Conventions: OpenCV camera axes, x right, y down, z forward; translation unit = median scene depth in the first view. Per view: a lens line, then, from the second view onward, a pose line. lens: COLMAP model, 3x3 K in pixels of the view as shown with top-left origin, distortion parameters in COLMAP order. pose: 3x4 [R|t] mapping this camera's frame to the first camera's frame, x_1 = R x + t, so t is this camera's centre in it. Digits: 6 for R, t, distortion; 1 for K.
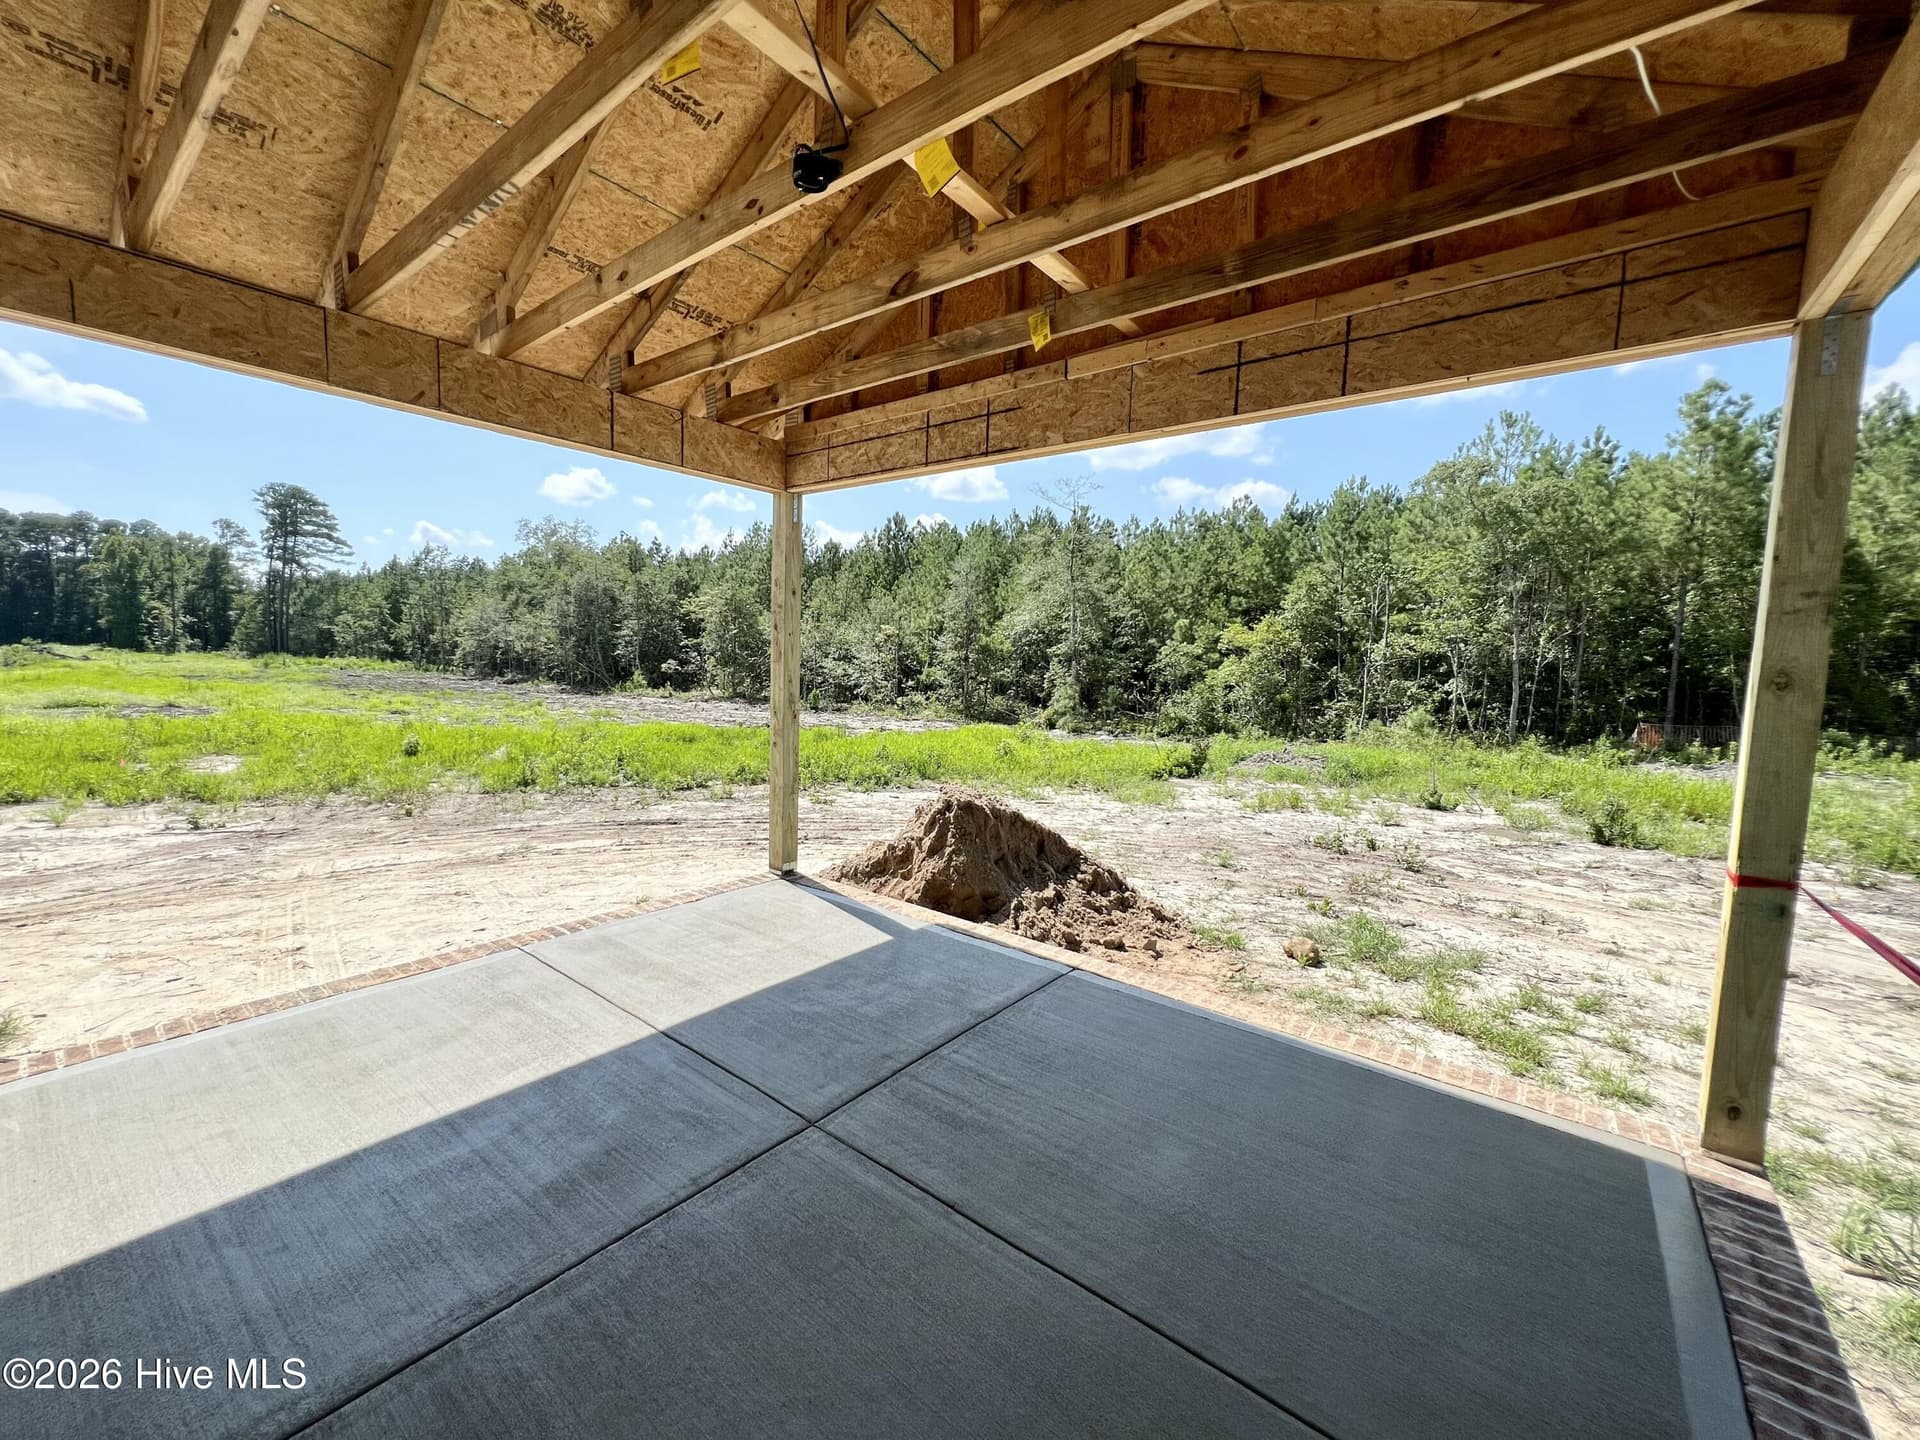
lens RADIAL K [[770.9, 0, 959.6], [0, 770.9, 722.7], [0, 0, 1]] dist [-0.000197, -0.000310]
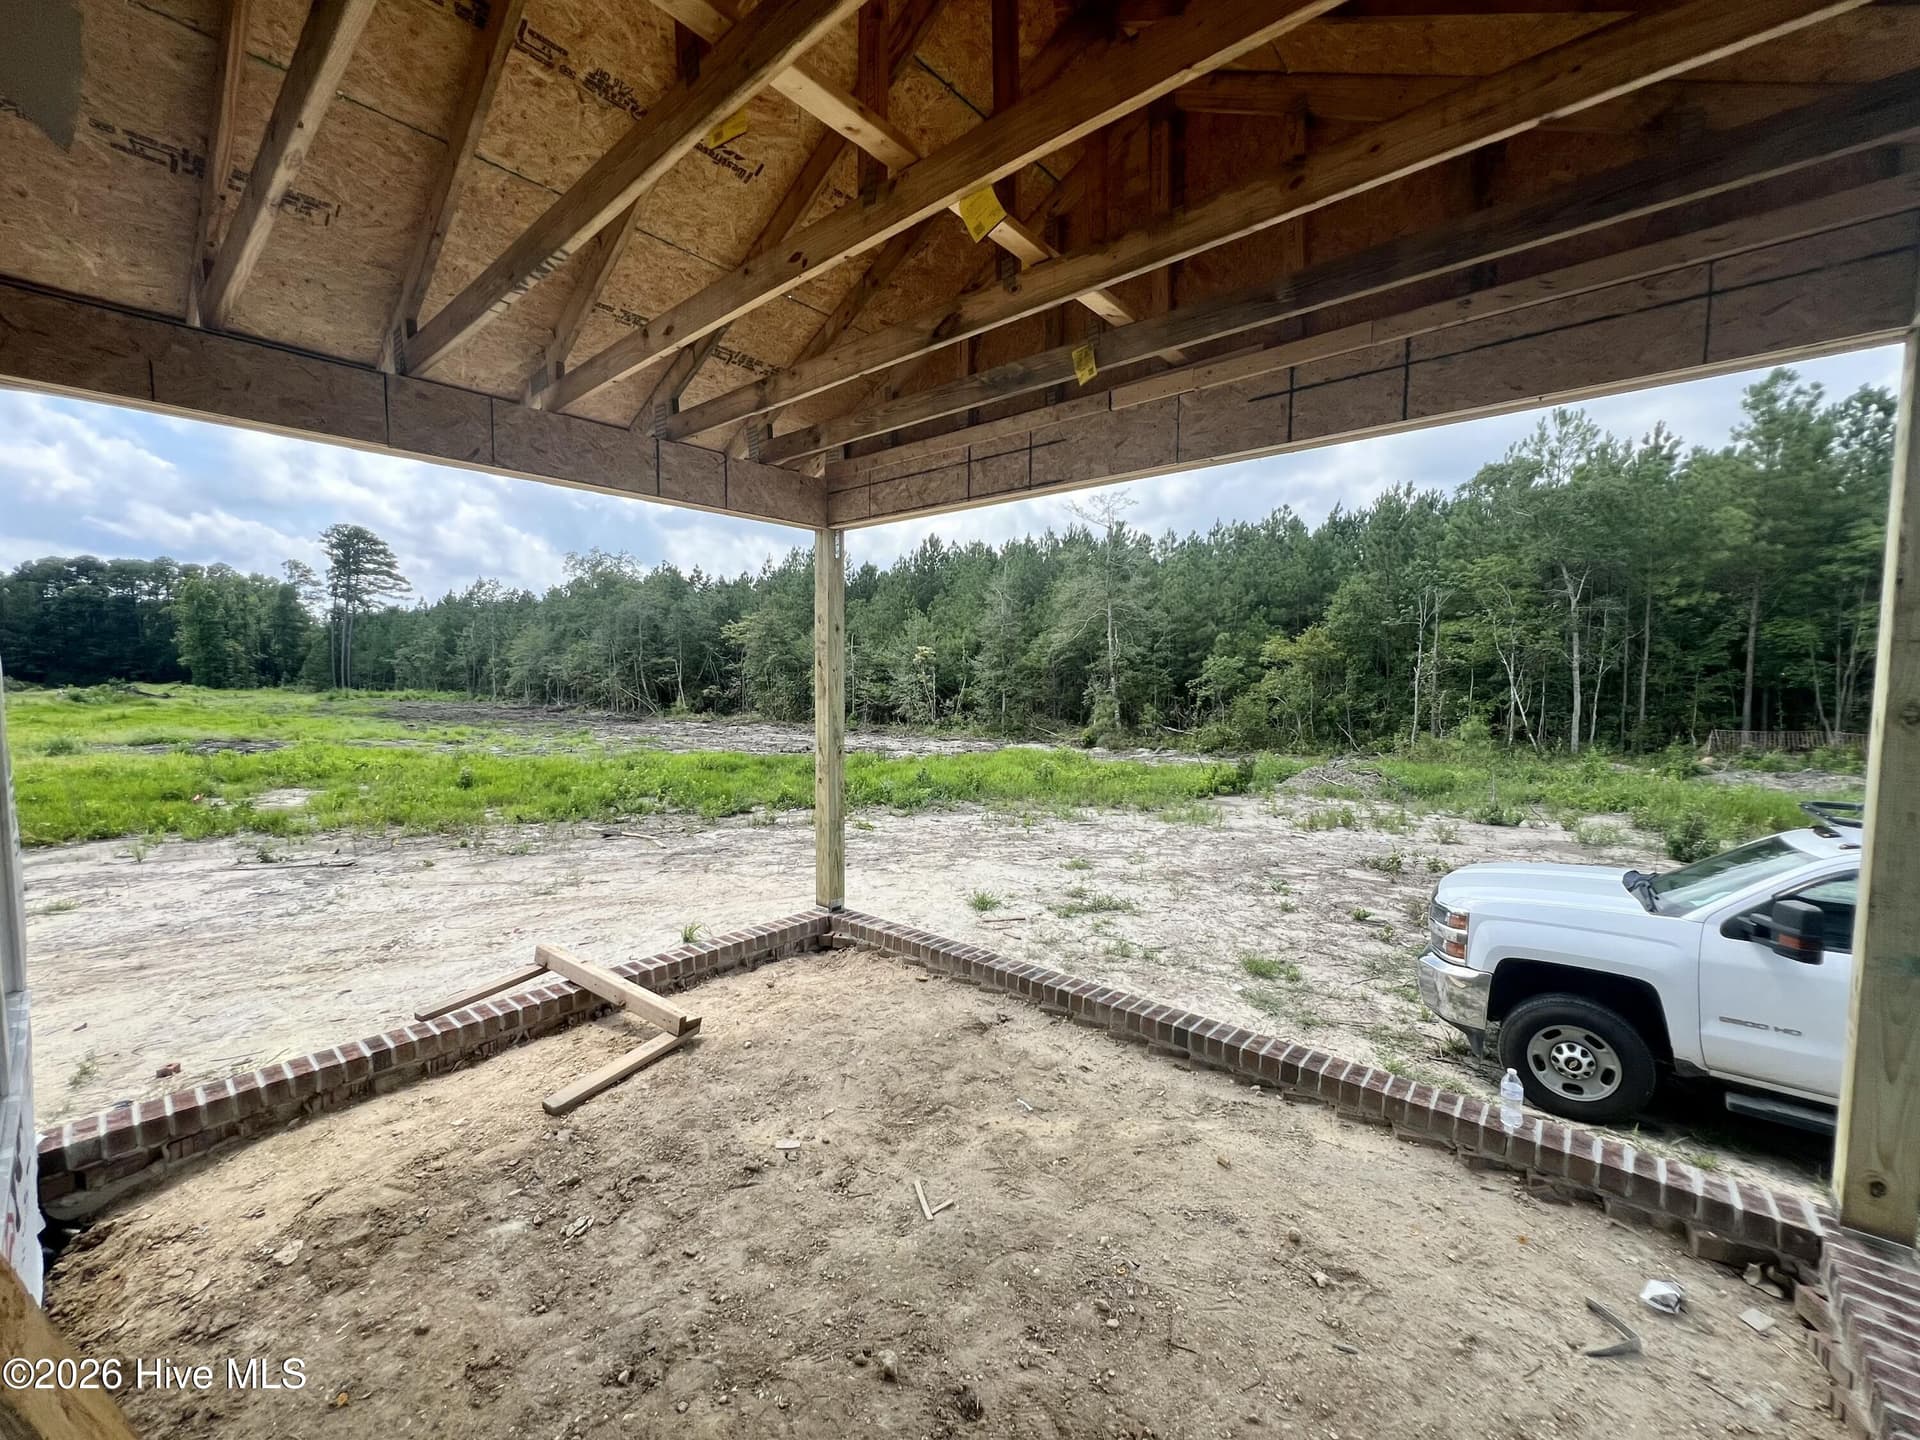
lens RADIAL K [[771.9, 0, 959.2], [0, 771.9, 723.4], [0, 0, 1]] dist [-0.000340, -0.000057]
pose [[0.998591, -0.020154, -0.049095, -0.012362], [0.019039, 0.999552, -0.023076, -0.024296], [0.049538, 0.022109, 0.998527, 0.014009]]
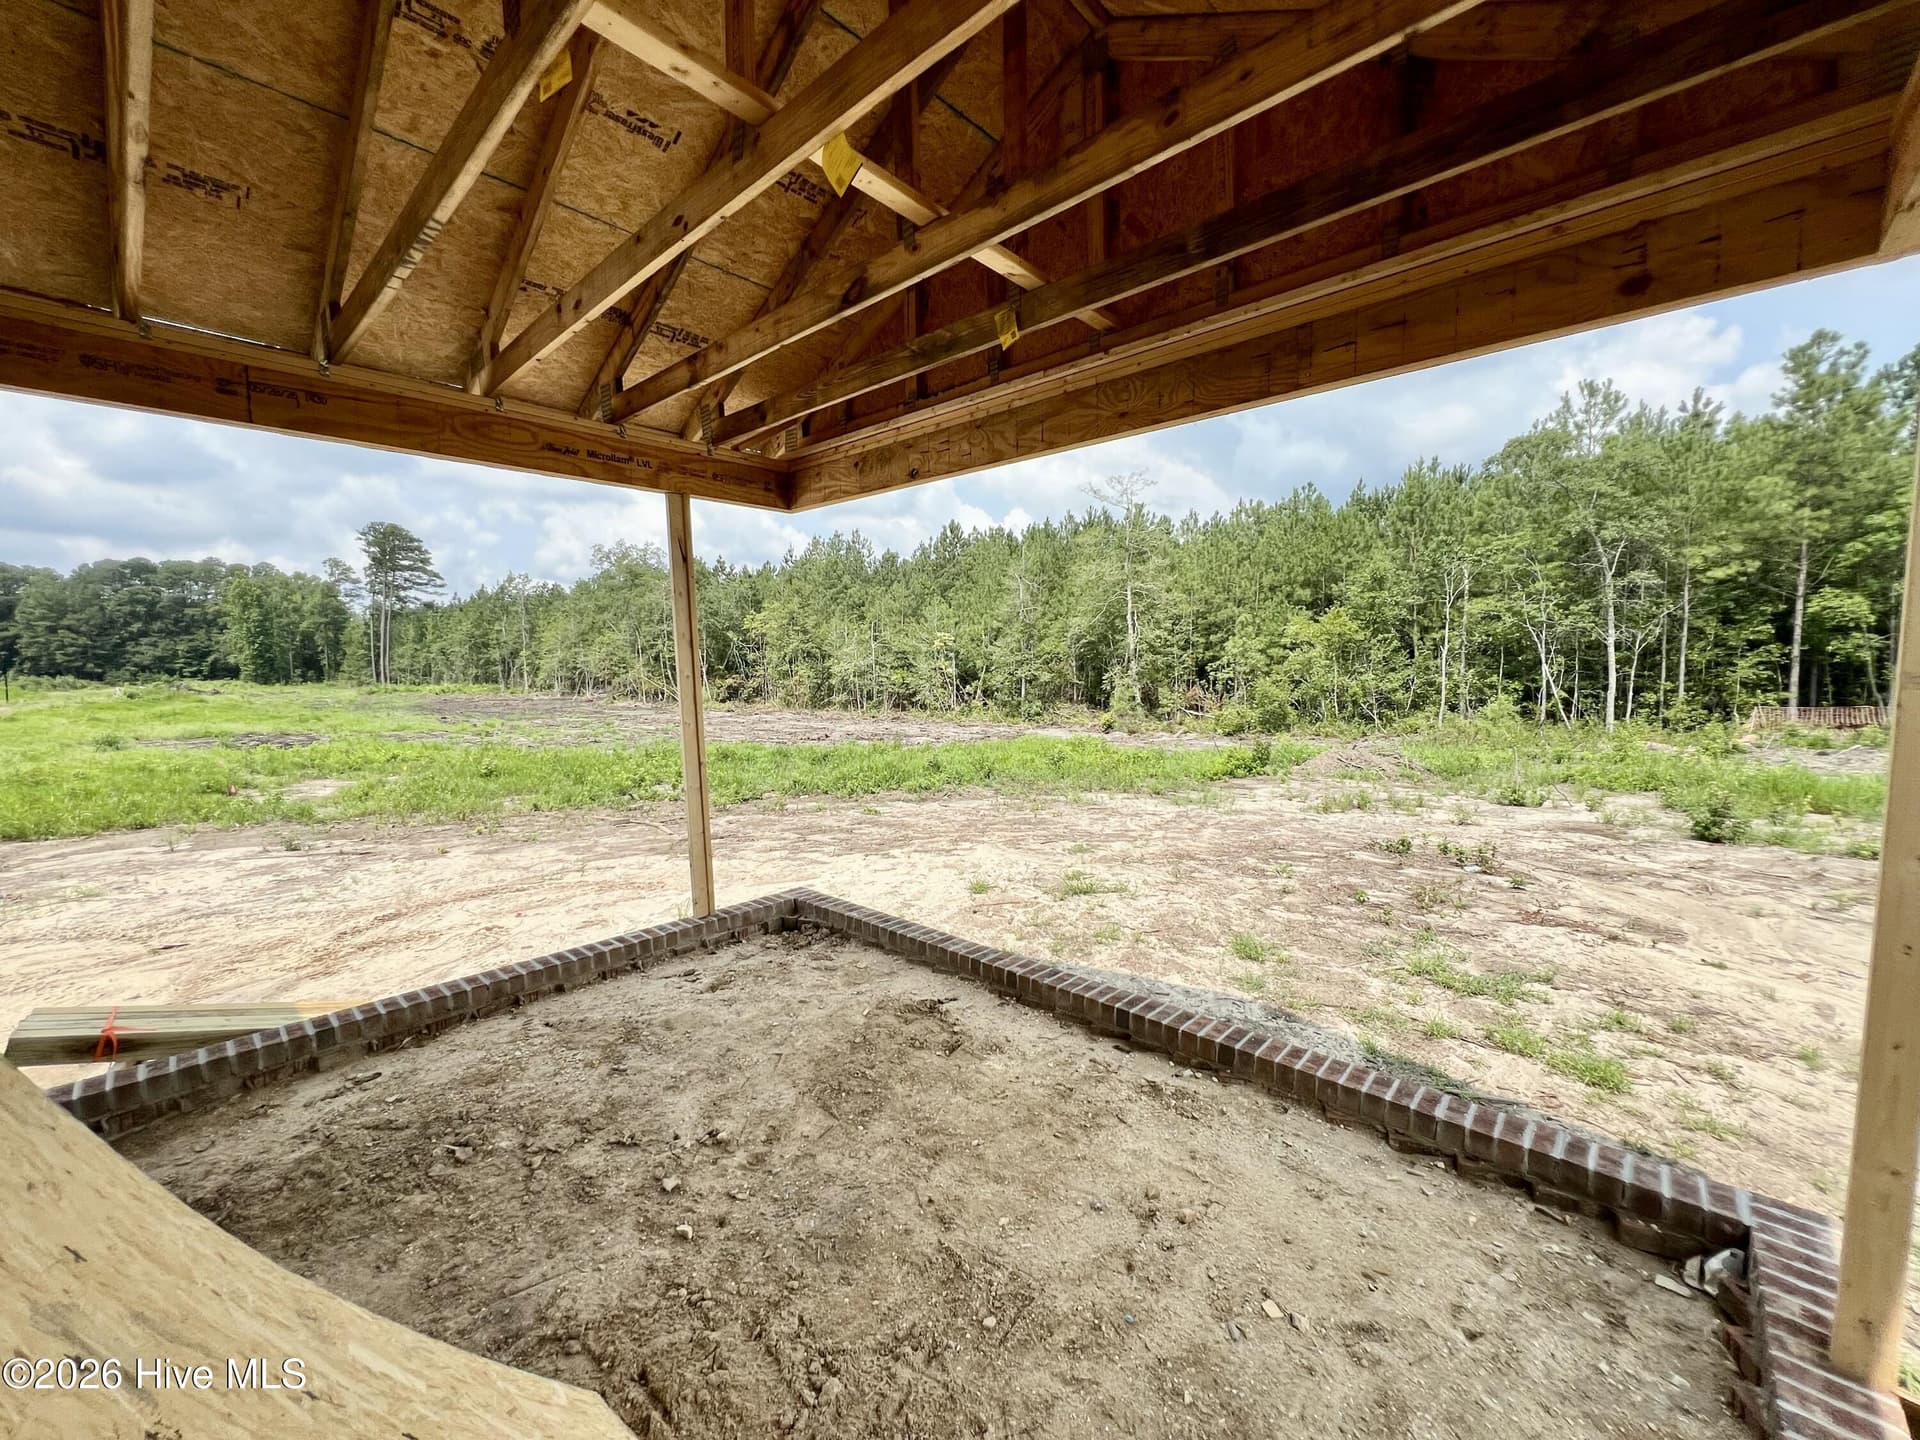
lens RADIAL K [[771.7, 0, 959.4], [0, 771.7, 722.6], [0, 0, 1]] dist [-0.002160, -0.000146]
pose [[0.996090, -0.030427, -0.082942, 0.085904], [0.029890, 0.999523, -0.007715, -0.011980], [0.083137, 0.005206, 0.996525, 0.036844]]
